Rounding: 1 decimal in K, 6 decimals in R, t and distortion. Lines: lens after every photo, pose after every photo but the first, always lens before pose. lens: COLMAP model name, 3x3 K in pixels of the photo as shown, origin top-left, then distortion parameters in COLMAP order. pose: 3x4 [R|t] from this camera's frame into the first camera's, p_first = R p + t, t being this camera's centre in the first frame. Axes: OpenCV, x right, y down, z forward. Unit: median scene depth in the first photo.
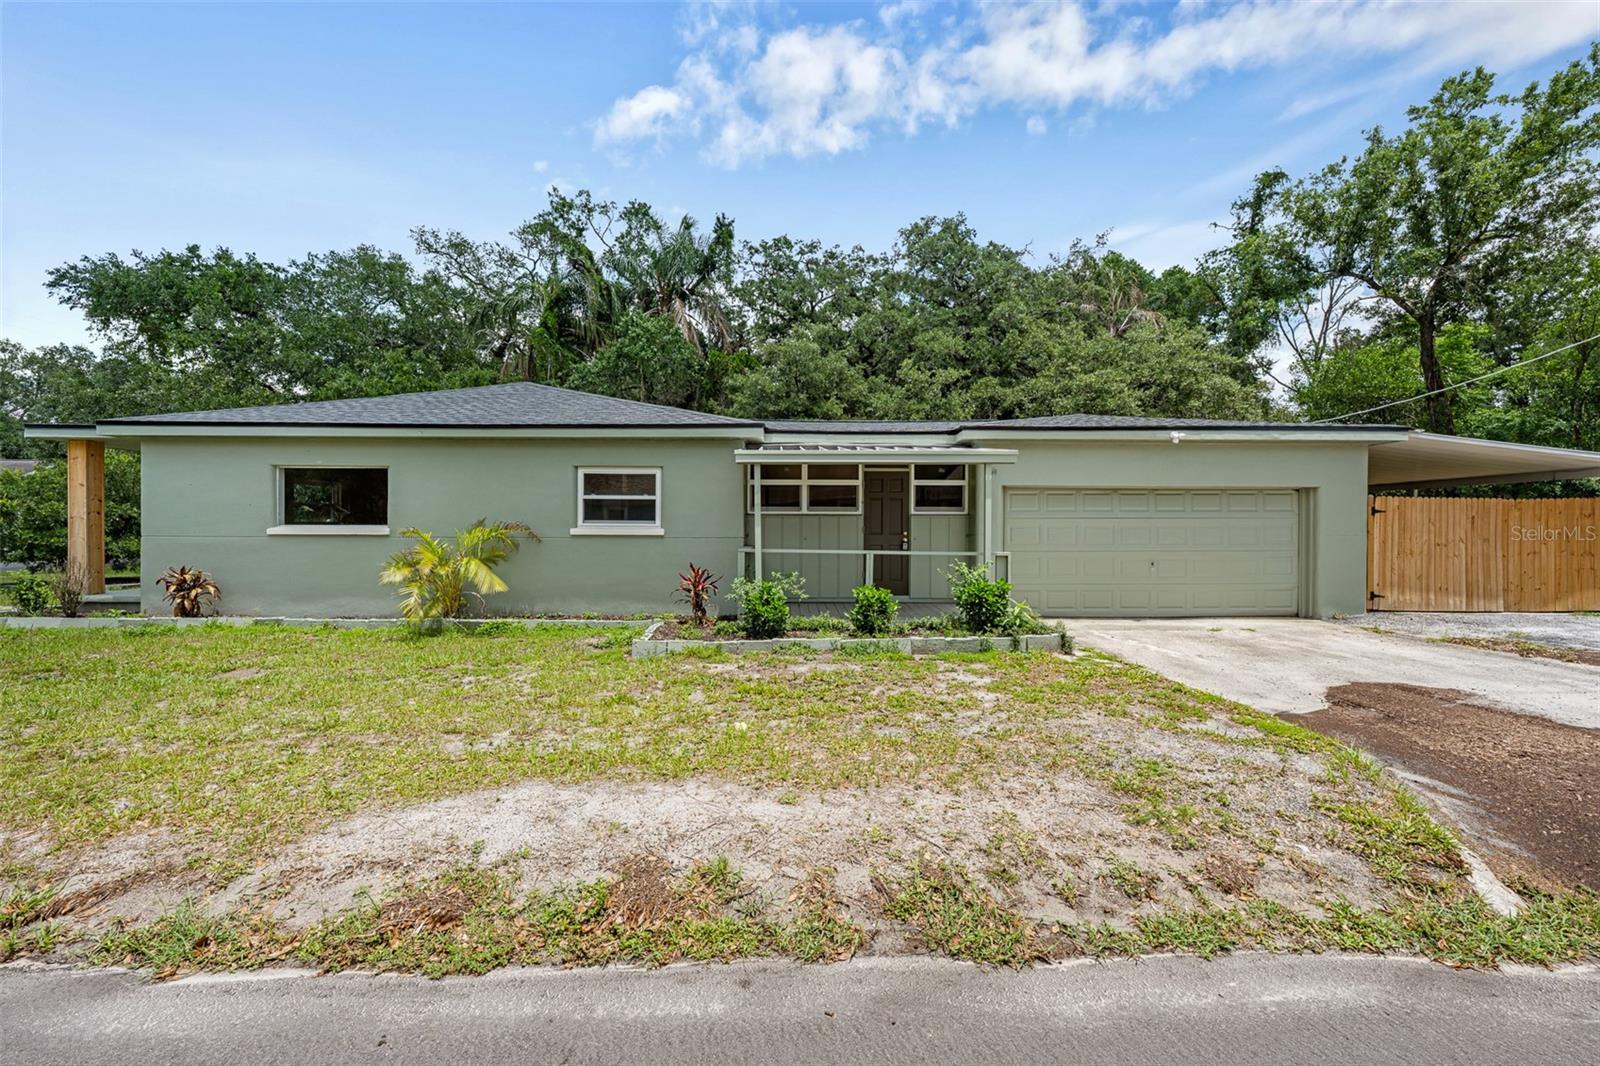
lens RADIAL K [[634.7, 0, 800.2], [0, 634.7, 524.8], [0, 0, 1]] dist [0.000886, 0.000101]
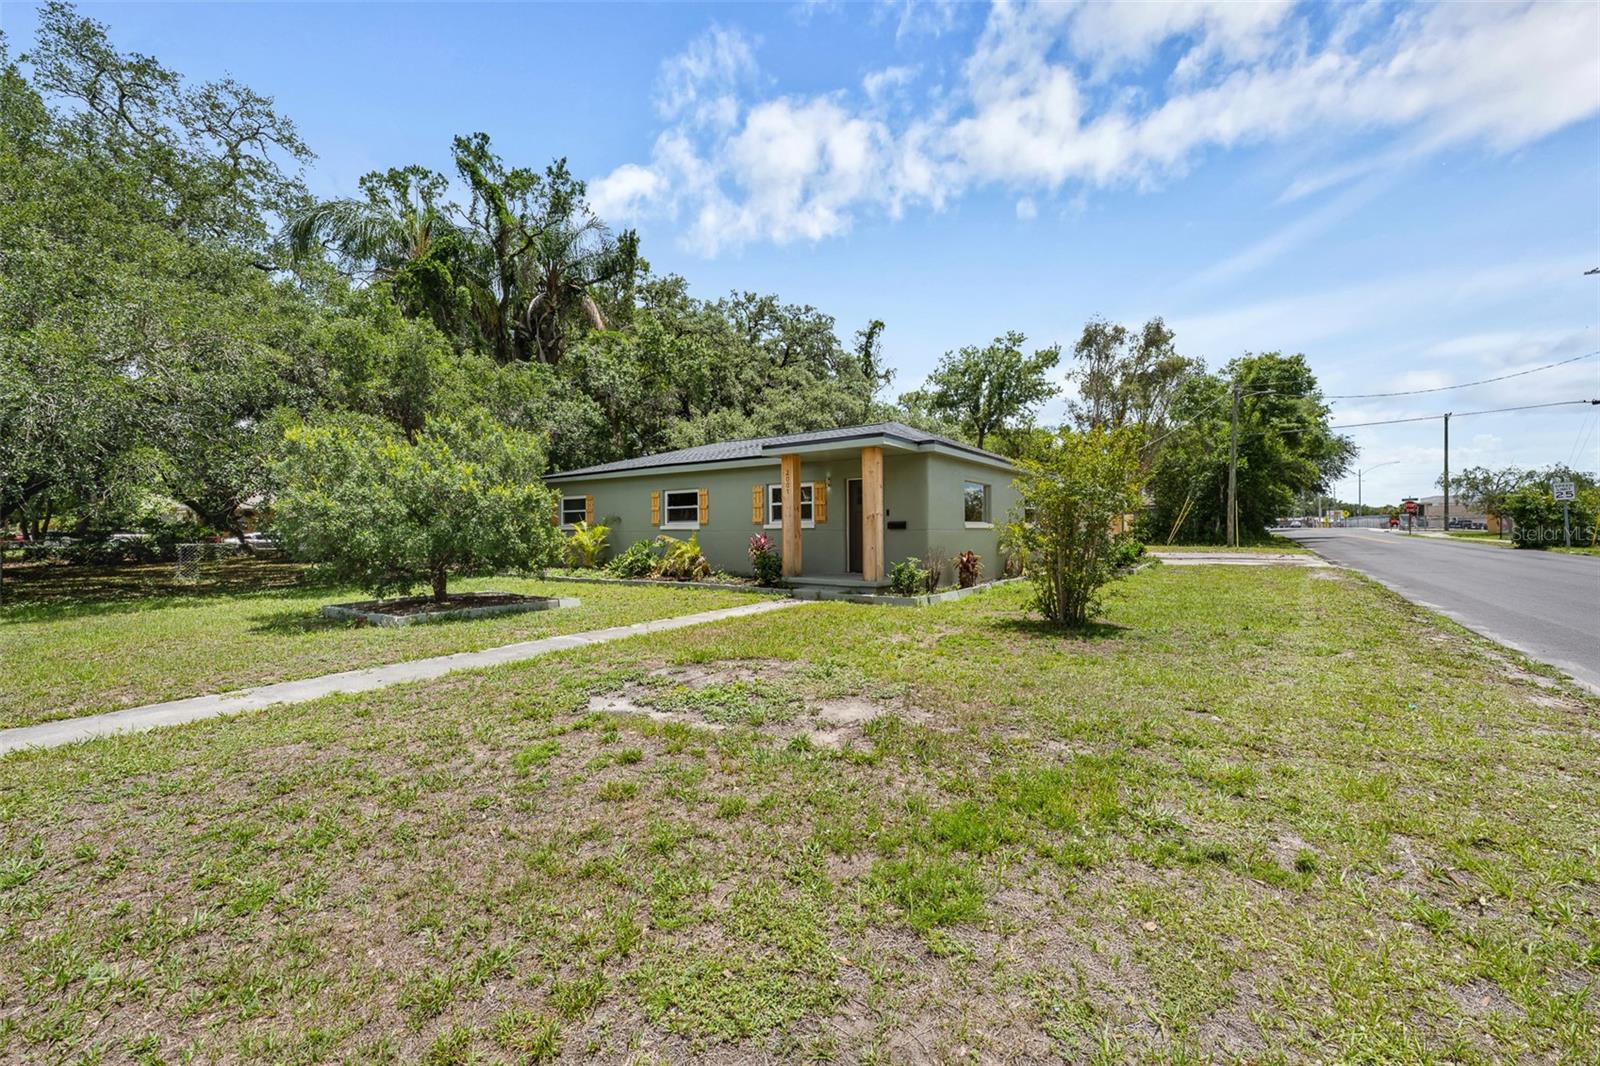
lens RADIAL K [[634.7, 0, 800.2], [0, 634.7, 524.8], [0, 0, 1]] dist [0.000886, 0.000101]
pose [[0.593388, 0.001632, 0.804915, -2.153602], [0.003229, 0.999985, -0.004408, 0.022389], [-0.804910, 0.005215, 0.593374, 0.407081]]
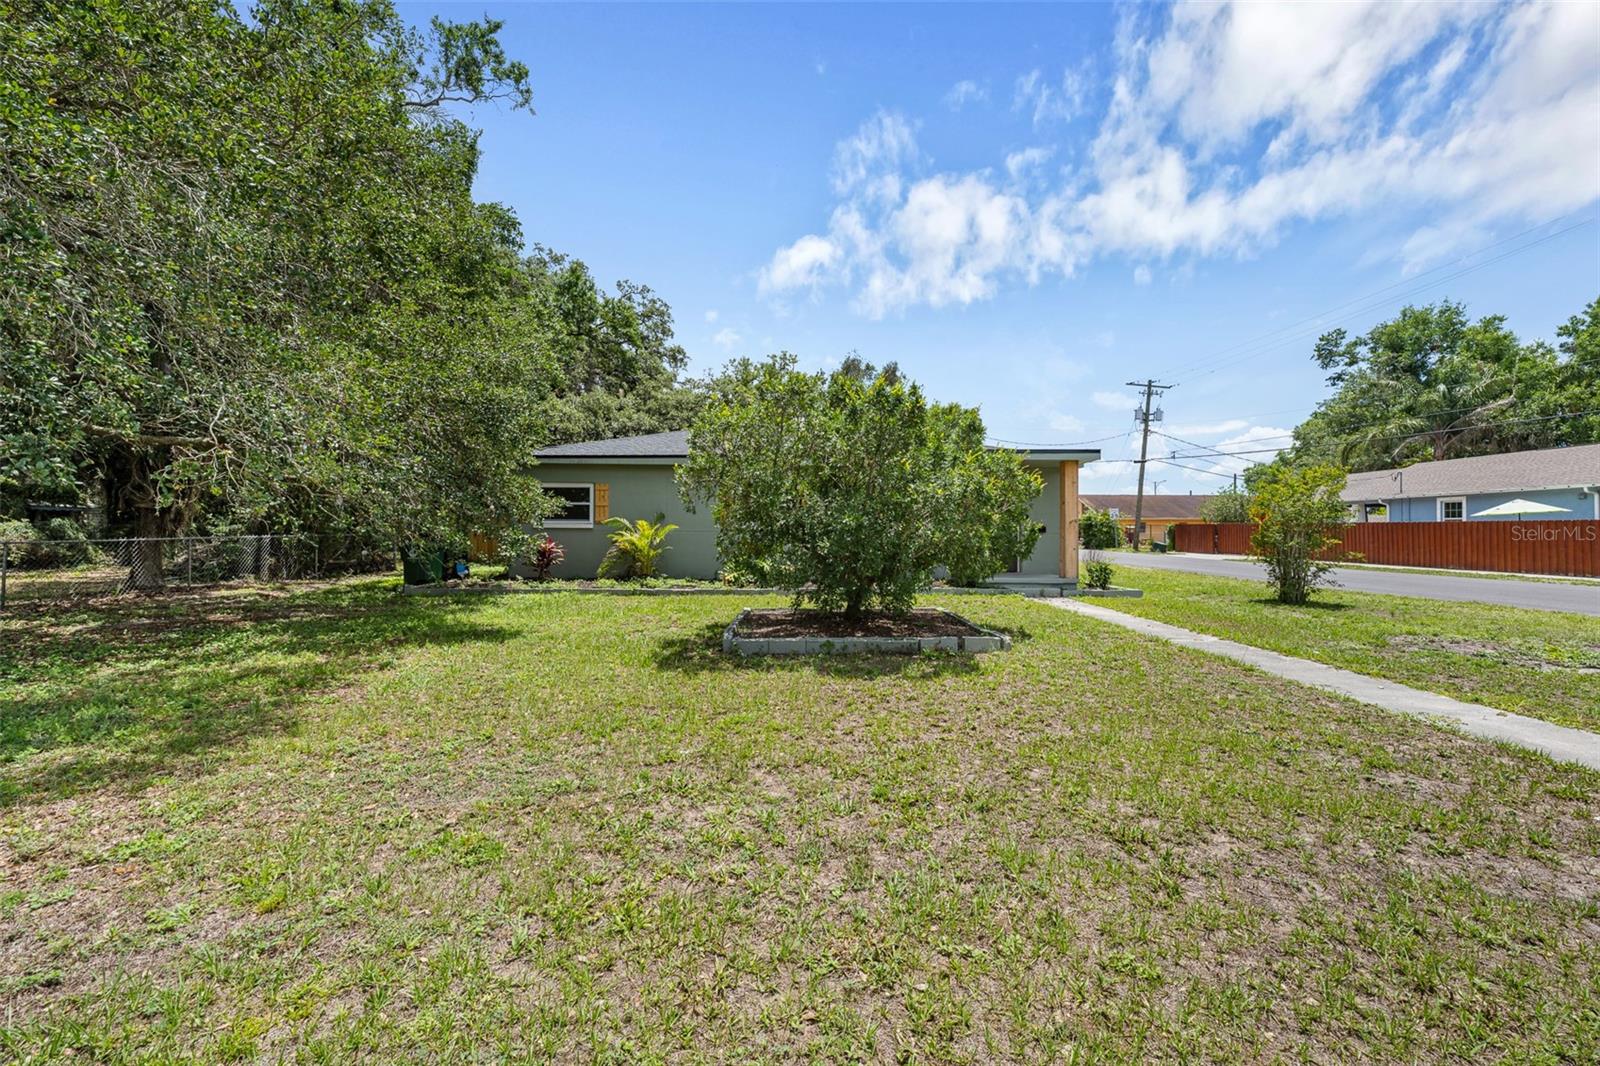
lens RADIAL K [[634.7, 0, 800.2], [0, 634.7, 524.8], [0, 0, 1]] dist [0.000886, 0.000101]
pose [[-0.002355, 0.012624, 0.999918, -2.460534], [-0.009375, 0.999876, -0.012646, 0.031052], [-0.999953, -0.009404, -0.002236, 1.551485]]
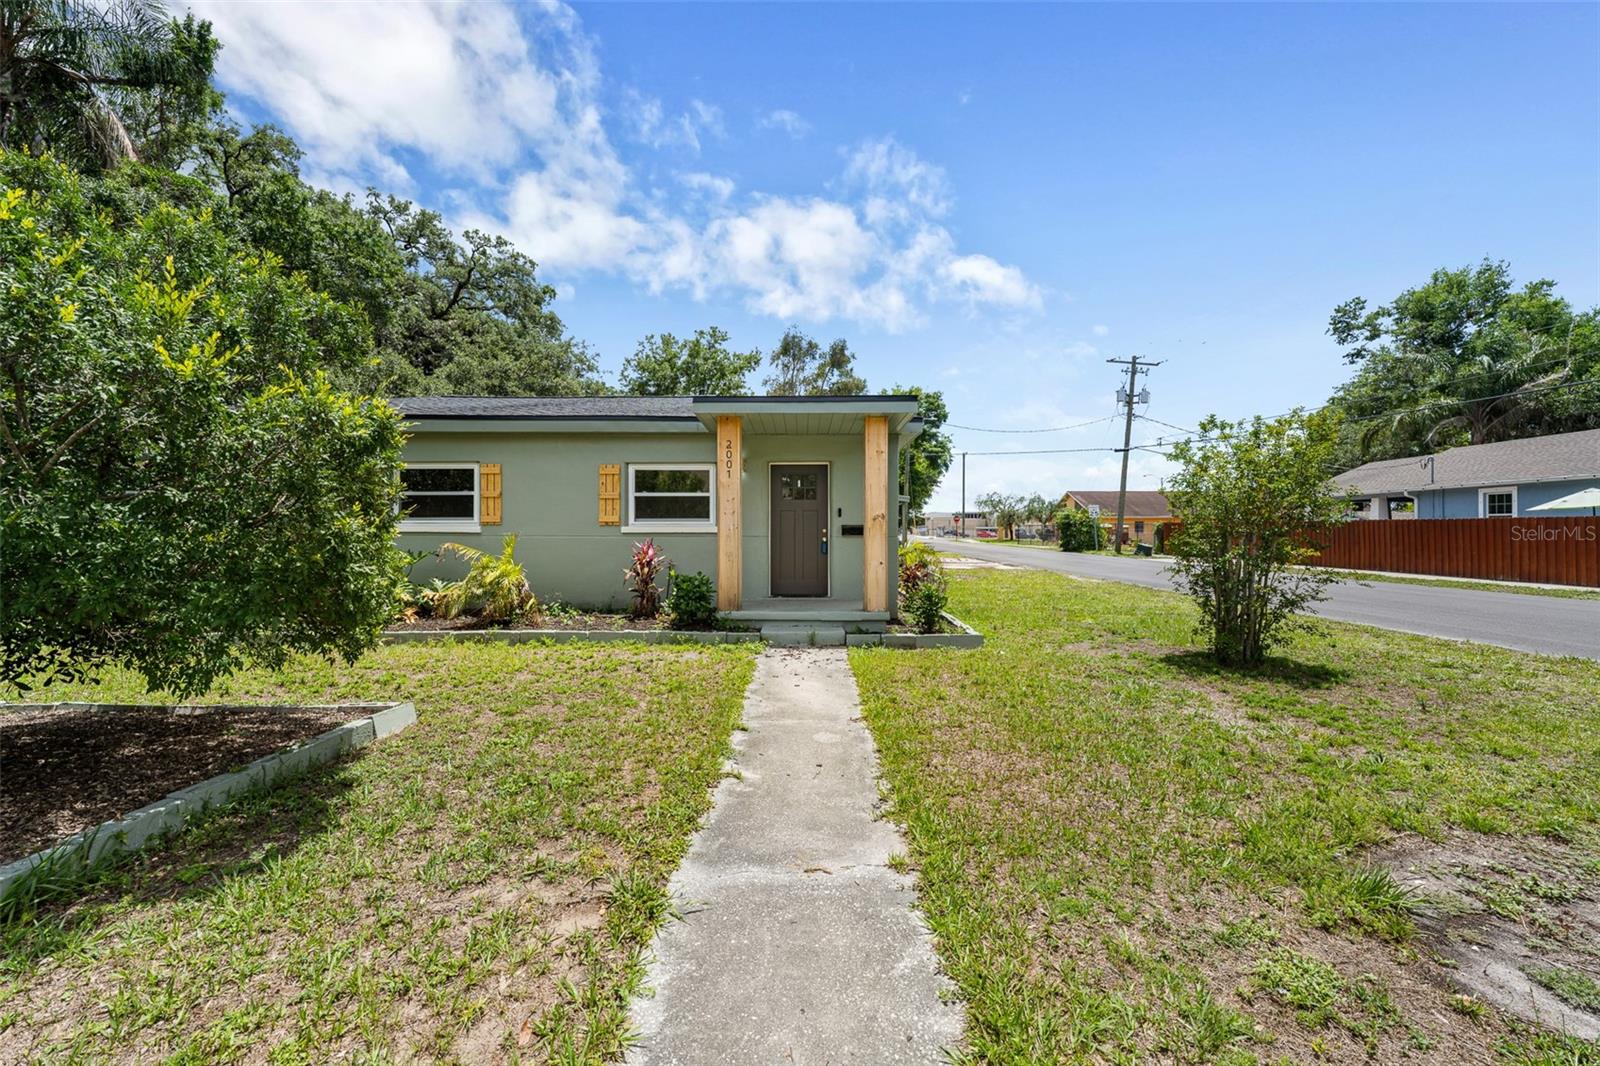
lens RADIAL K [[634.7, 0, 800.2], [0, 634.7, 524.8], [0, 0, 1]] dist [0.000886, 0.000101]
pose [[0.021470, 0.012818, 0.999687, -1.941188], [-0.007163, 0.999894, -0.012667, 0.022664], [-0.999744, -0.006889, 0.021559, 1.066357]]
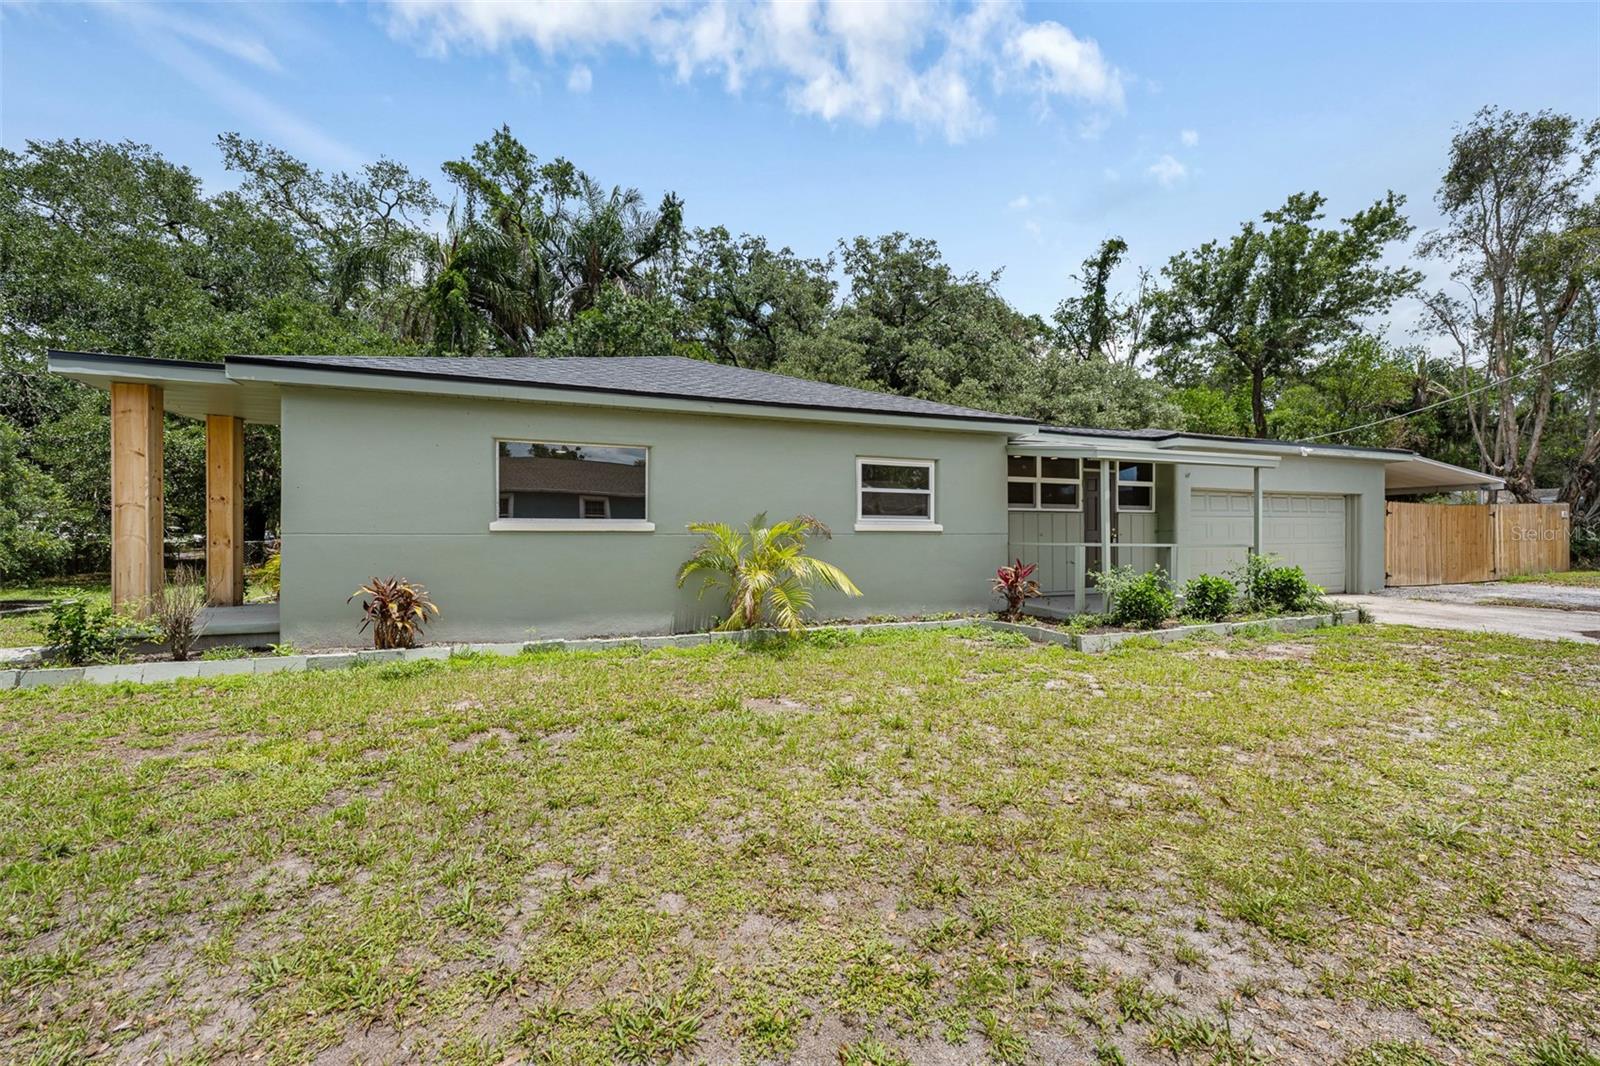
lens RADIAL K [[634.7, 0, 800.2], [0, 634.7, 524.8], [0, 0, 1]] dist [0.000886, 0.000101]
pose [[0.937065, 0.001394, 0.349153, -0.724207], [0.000926, 0.999979, -0.006475, 0.011982], [-0.349155, 0.006391, 0.937043, 0.170022]]
